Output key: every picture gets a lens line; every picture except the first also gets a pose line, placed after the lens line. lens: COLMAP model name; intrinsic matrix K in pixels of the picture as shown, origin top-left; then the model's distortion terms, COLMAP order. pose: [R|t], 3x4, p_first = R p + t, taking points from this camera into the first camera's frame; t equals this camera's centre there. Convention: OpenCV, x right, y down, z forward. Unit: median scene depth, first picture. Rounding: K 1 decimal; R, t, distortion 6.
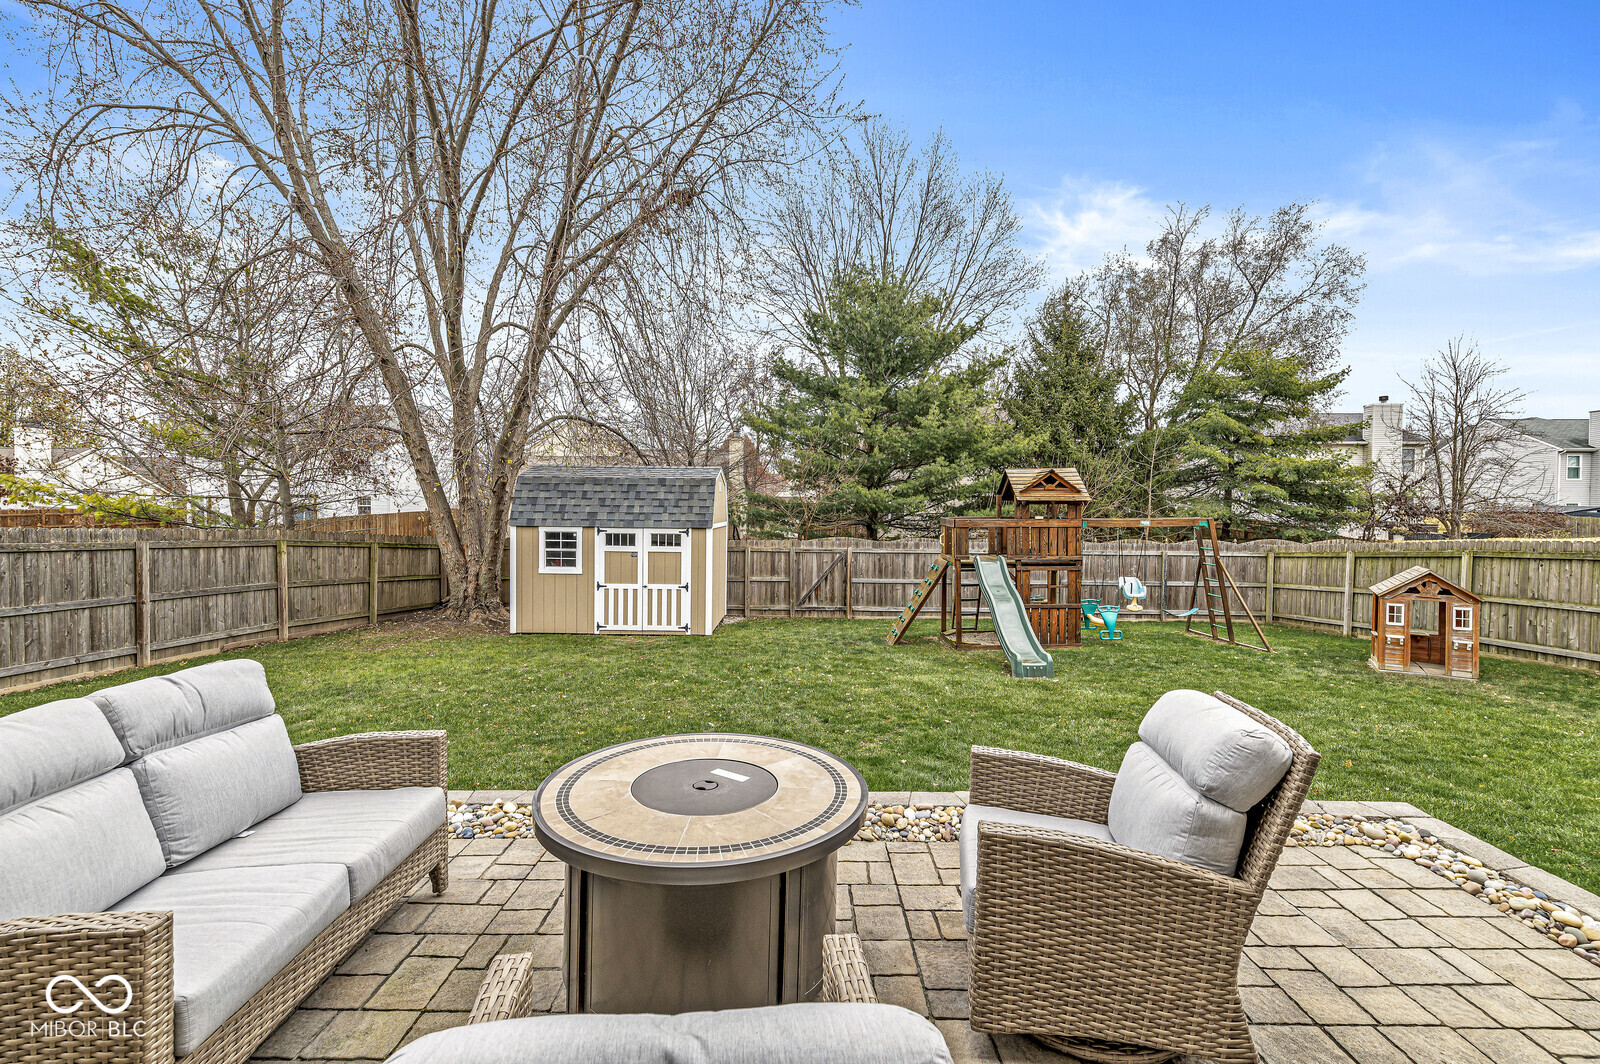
lens RADIAL K [[704.7, 0, 814.7], [0, 704.7, 520.0], [0, 0, 1]] dist [0.003863, -0.002008]
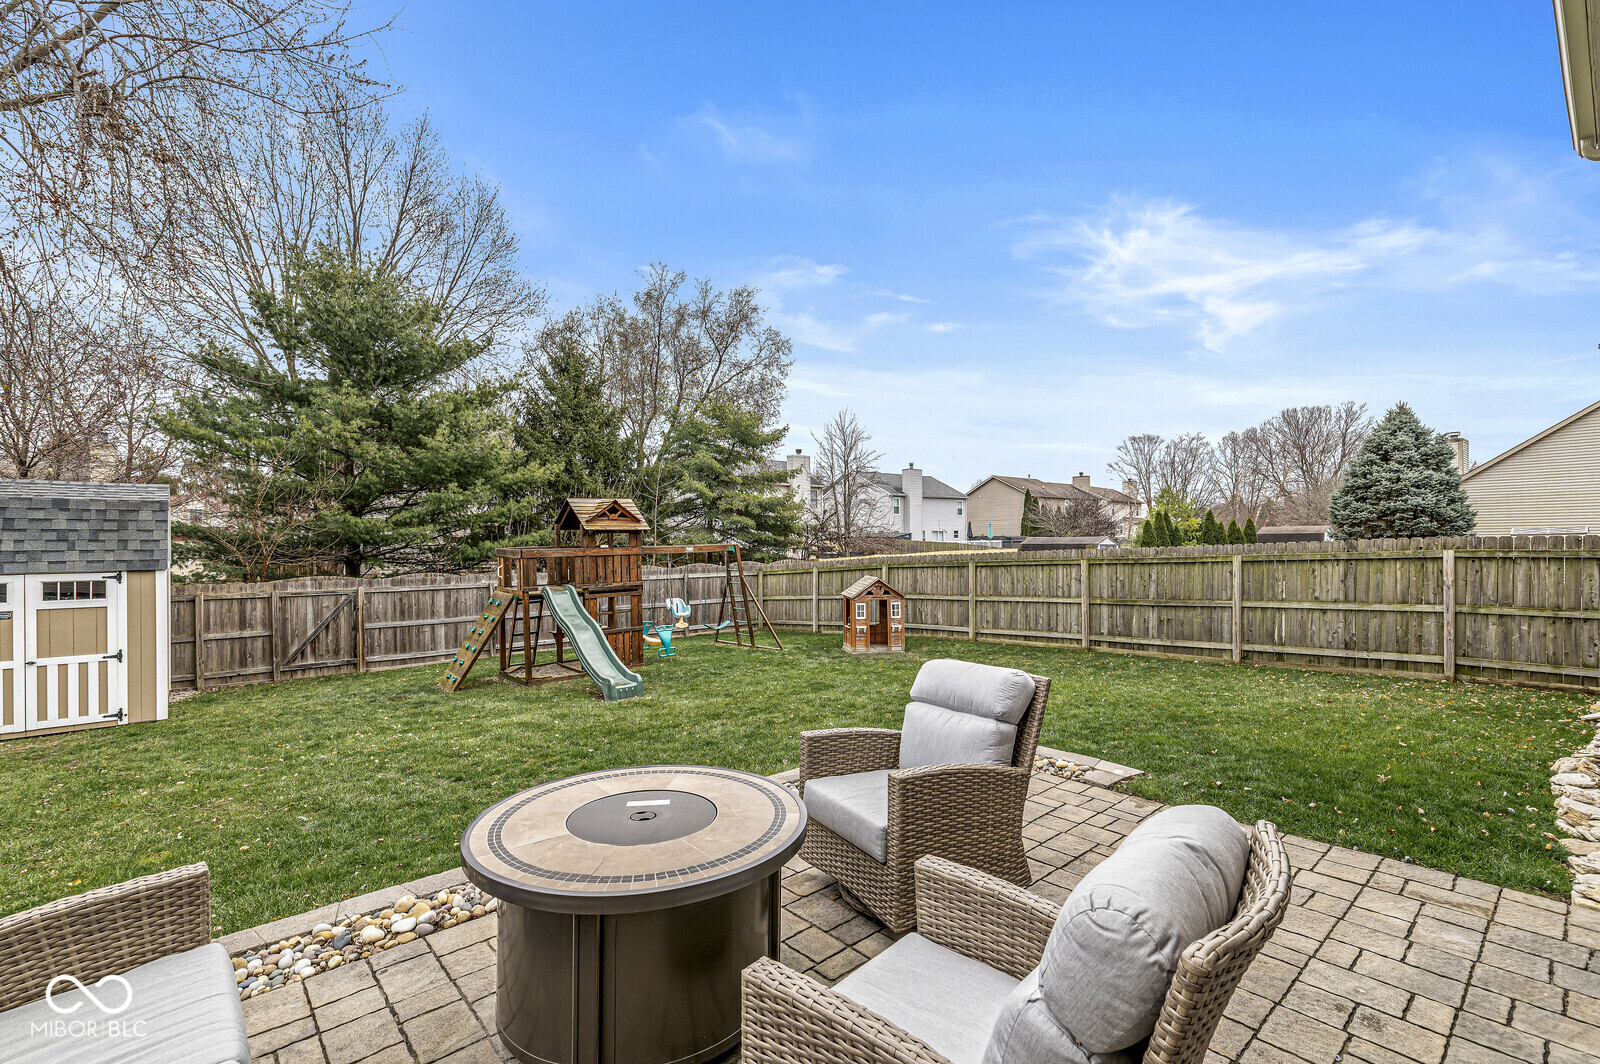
lens RADIAL K [[704.7, 0, 815.6], [0, 704.7, 542.3], [0, 0, 1]] dist [0.003863, -0.002008]
pose [[0.747650, -0.015735, 0.663906, -0.127038], [0.022720, 0.999740, -0.001891, -0.000521], [-0.663704, 0.016498, 0.747814, 0.017777]]
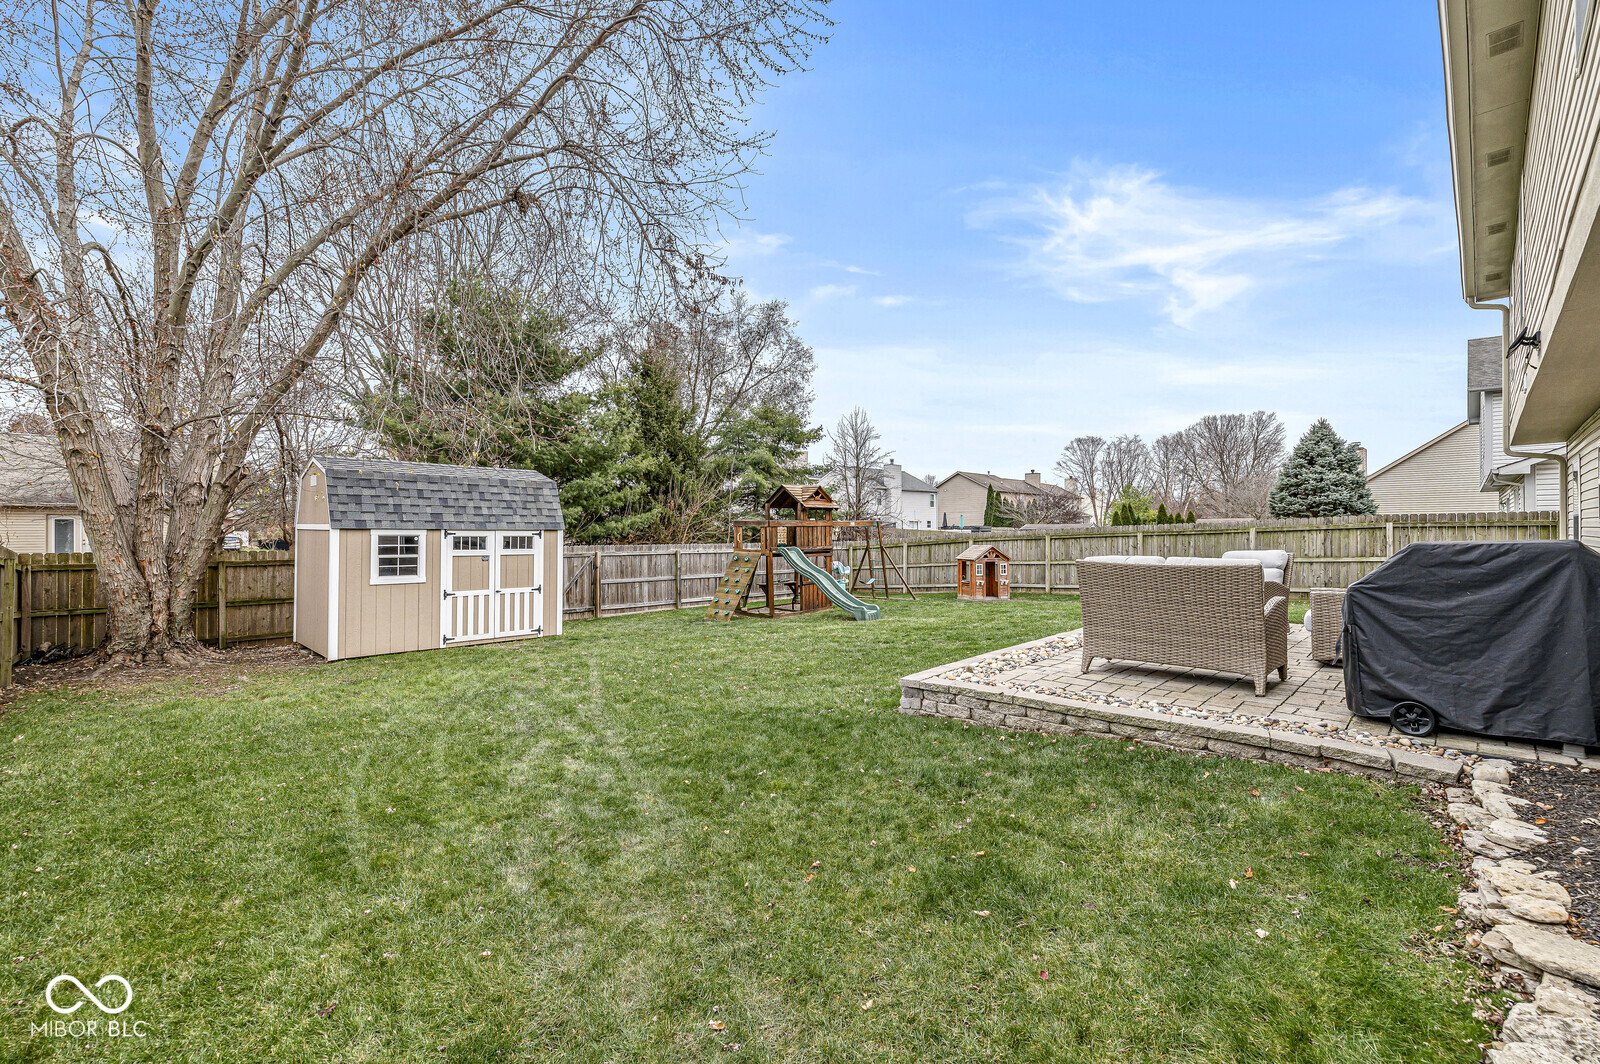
lens RADIAL K [[704.7, 0, 808.5], [0, 704.7, 525.9], [0, 0, 1]] dist [0.003863, -0.002008]
pose [[0.681169, -0.001141, 0.732125, -0.647683], [0.016911, 0.999756, -0.014176, 0.025675], [-0.731930, 0.022037, 0.681023, 0.036321]]
